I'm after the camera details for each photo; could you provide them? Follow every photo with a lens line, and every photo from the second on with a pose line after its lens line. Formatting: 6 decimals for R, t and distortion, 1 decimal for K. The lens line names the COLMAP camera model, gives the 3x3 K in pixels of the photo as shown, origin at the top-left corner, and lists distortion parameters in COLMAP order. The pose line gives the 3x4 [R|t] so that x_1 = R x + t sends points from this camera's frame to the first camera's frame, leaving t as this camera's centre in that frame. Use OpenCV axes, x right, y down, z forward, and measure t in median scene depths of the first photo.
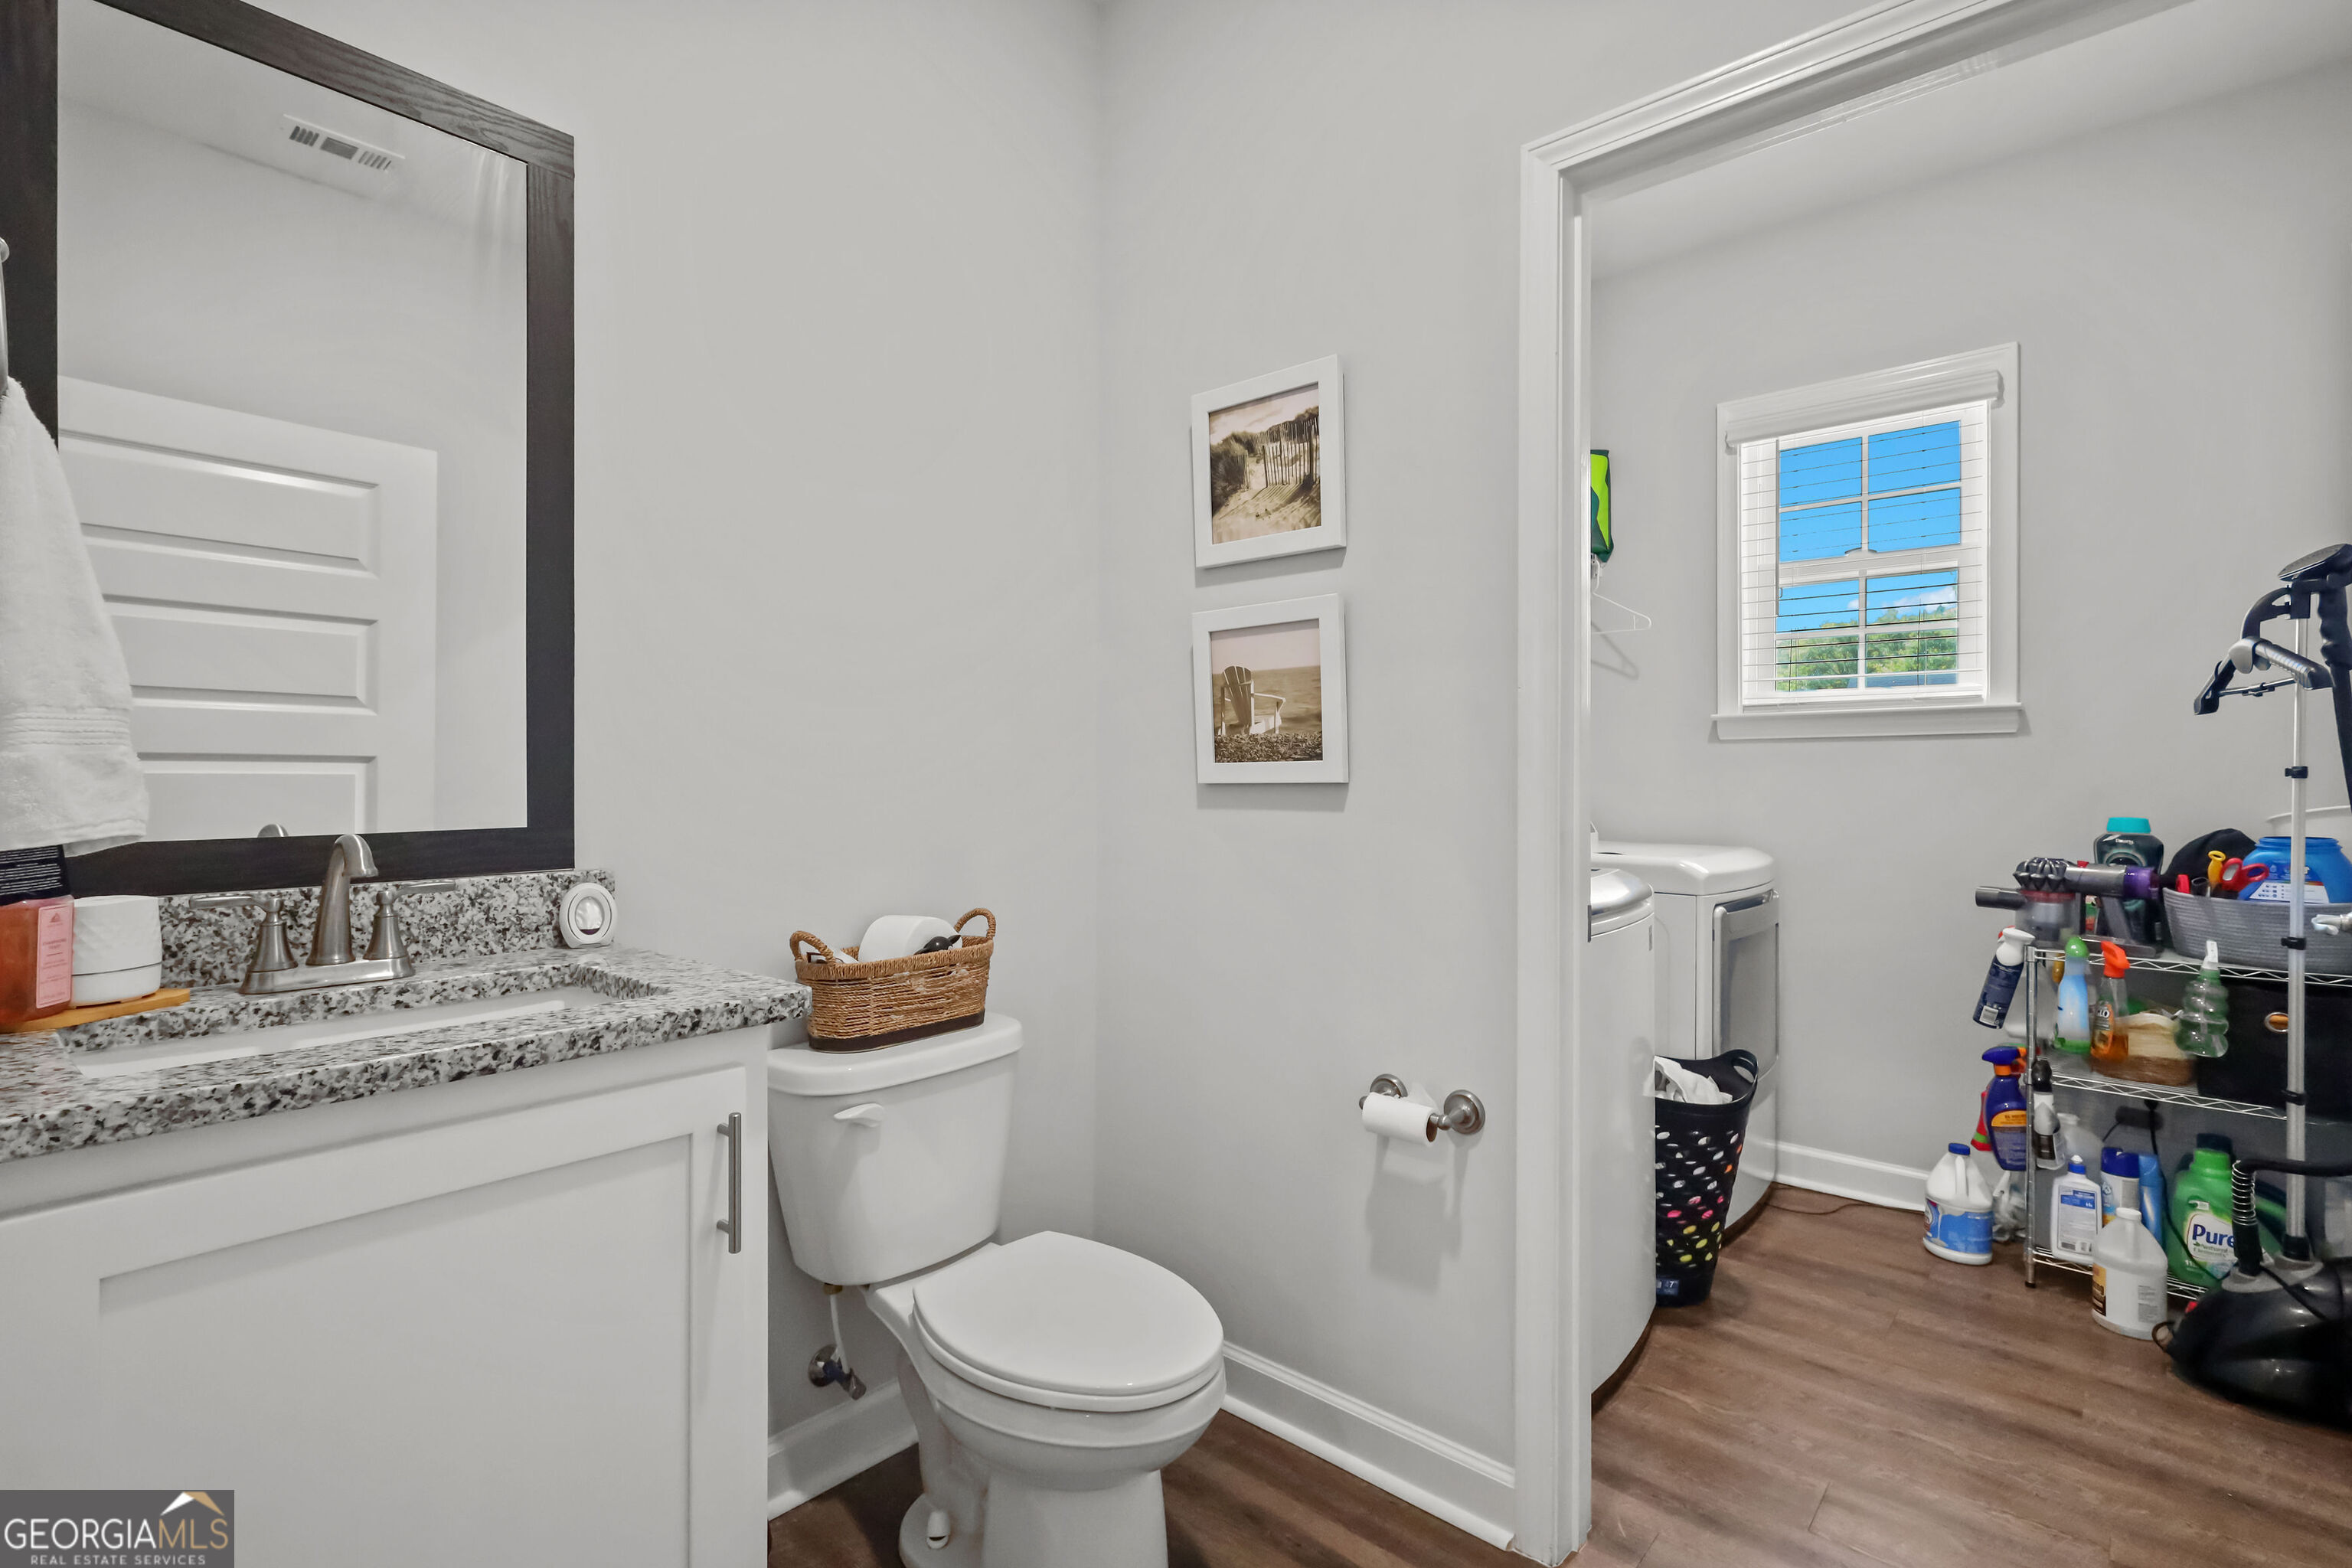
lens RADIAL K [[1096.3, 0, 1181.9], [0, 1096.3, 747.7], [0, 0, 1]] dist [-0.002339, 0.004755]
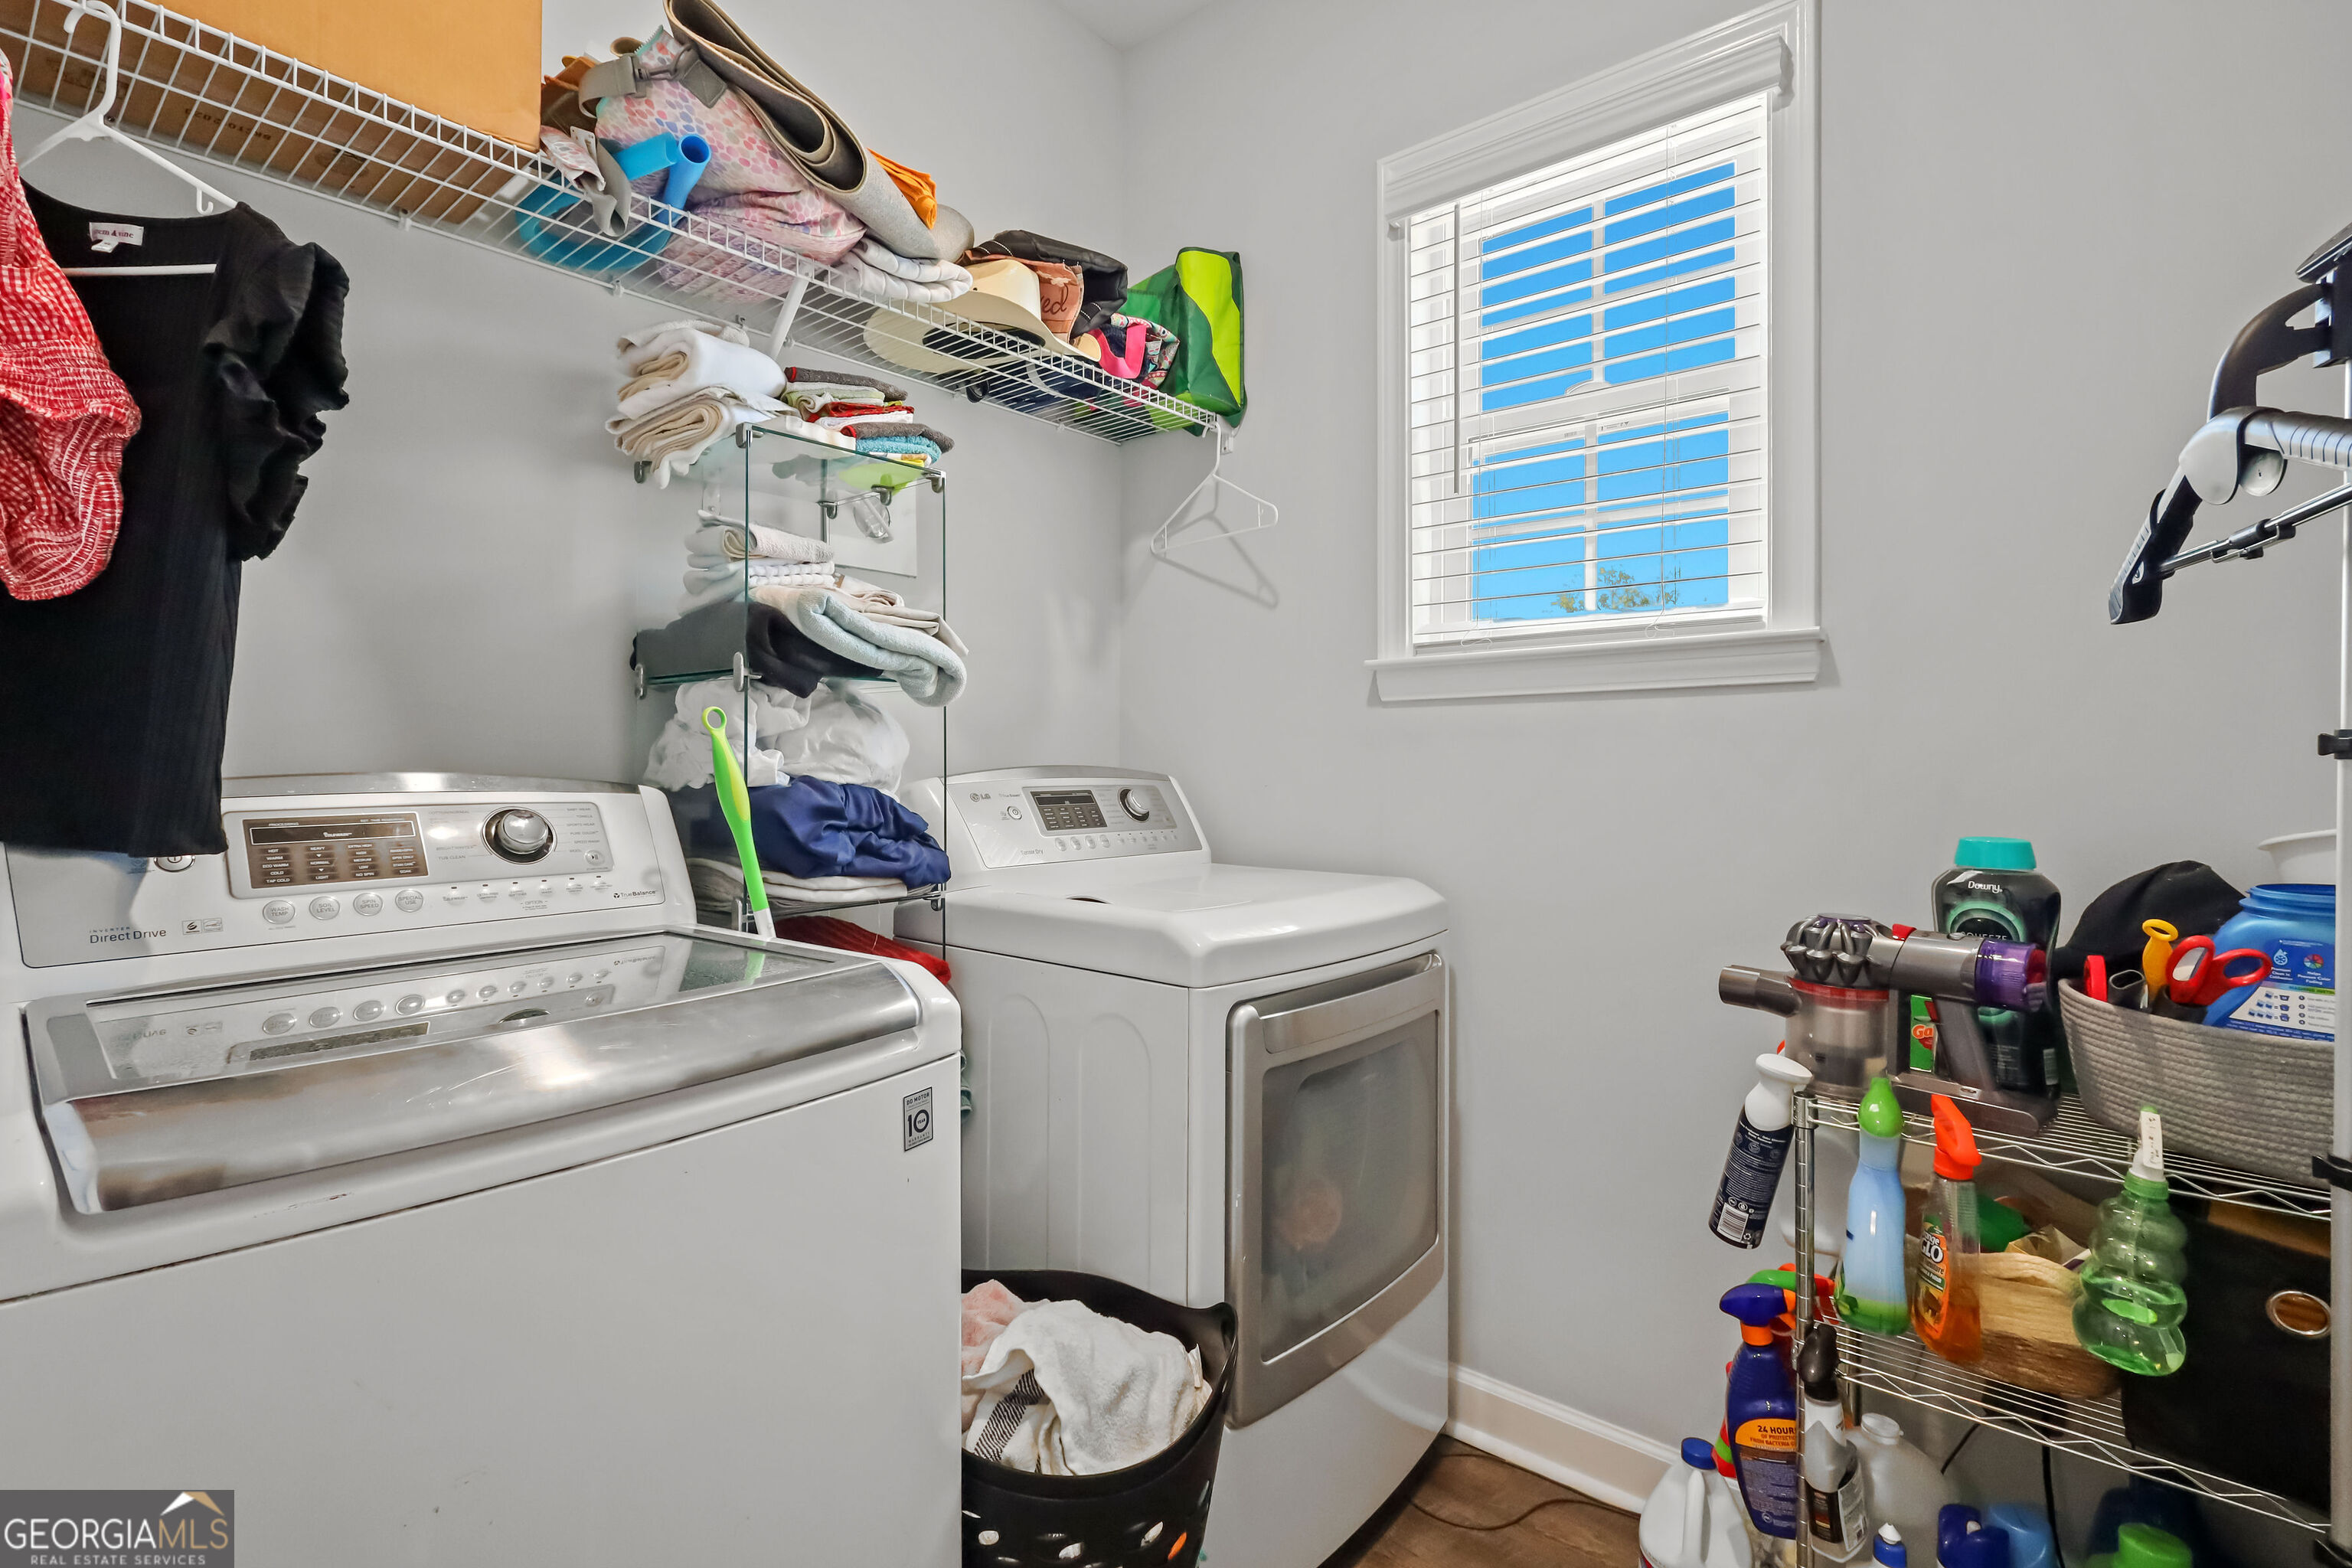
lens RADIAL K [[1106.9, 0, 1173.5], [0, 1106.9, 728.6], [0, 0, 1]] dist [0.000308, 0.000412]
pose [[0.999832, -0.001403, 0.018287, 0.478917], [0.001496, 0.999986, -0.005102, 0.014801], [-0.018280, 0.005128, 0.999820, 0.499567]]
